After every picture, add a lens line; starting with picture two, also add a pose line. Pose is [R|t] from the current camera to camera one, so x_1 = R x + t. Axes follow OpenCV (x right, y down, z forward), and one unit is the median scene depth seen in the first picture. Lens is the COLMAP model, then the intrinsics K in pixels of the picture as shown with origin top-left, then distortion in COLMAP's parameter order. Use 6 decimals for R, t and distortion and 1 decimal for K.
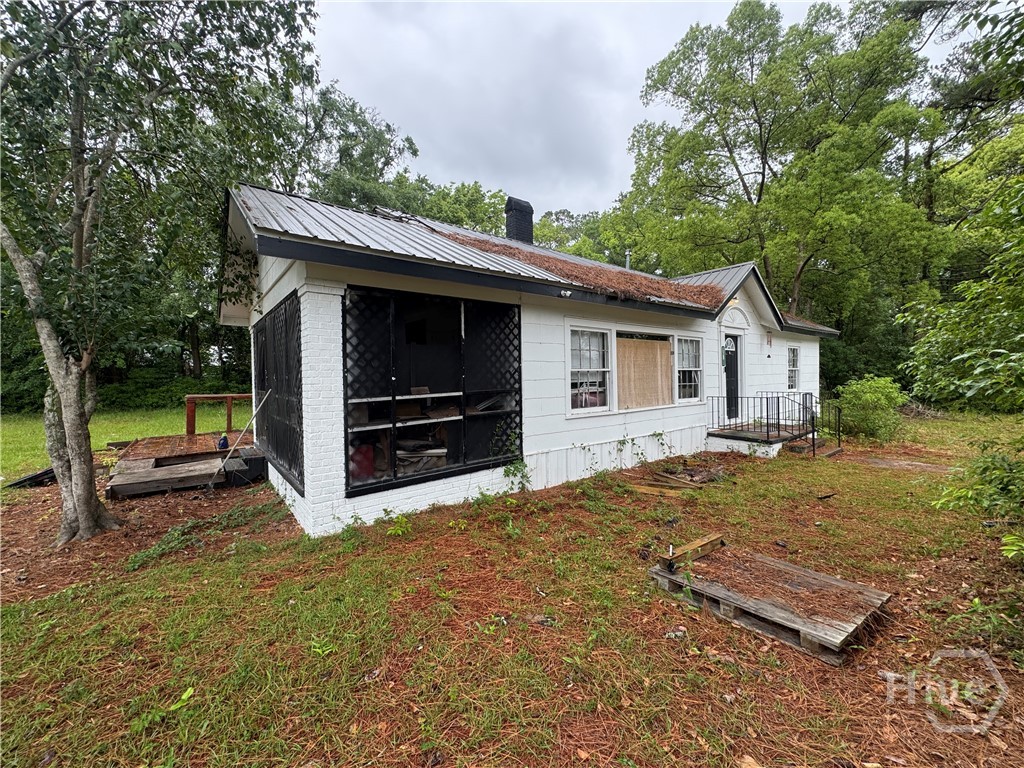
lens RADIAL K [[411.0, 0, 512.6], [0, 411.0, 377.6], [0, 0, 1]] dist [-0.001538, -0.000050]
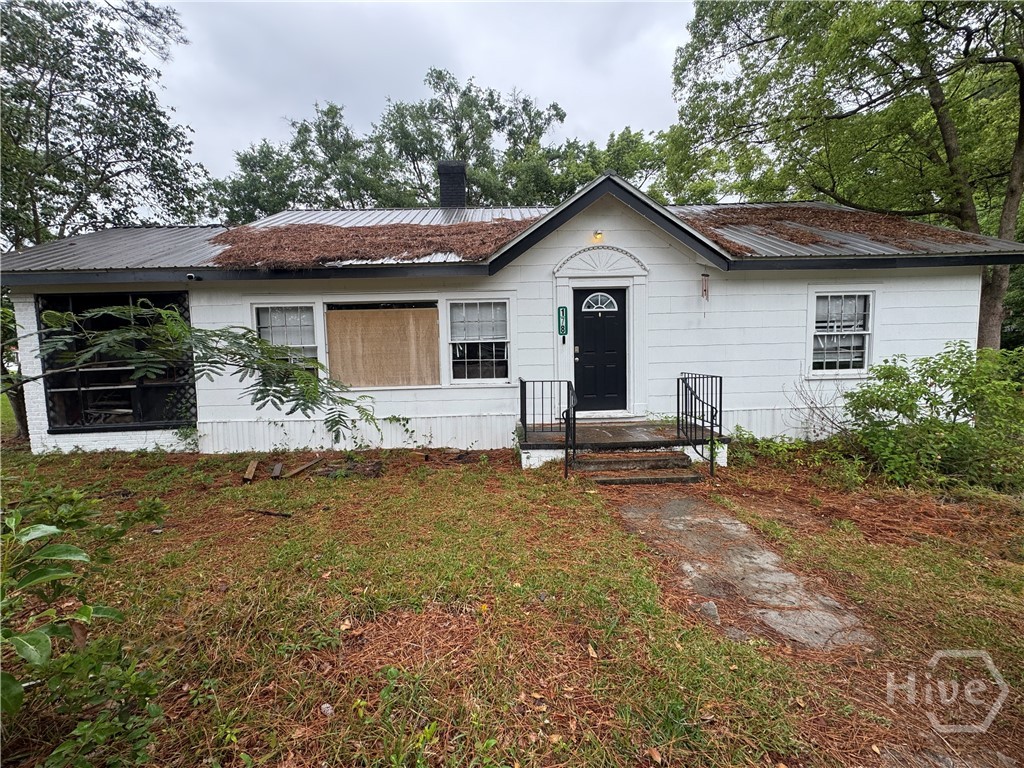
lens RADIAL K [[411.0, 0, 511.6], [0, 411.0, 385.6], [0, 0, 1]] dist [-0.001538, -0.000050]
pose [[0.797341, 0.041570, -0.602096, 1.138725], [0.008778, 0.996721, 0.080440, 0.000956], [0.603466, -0.069423, 0.794361, 0.494636]]
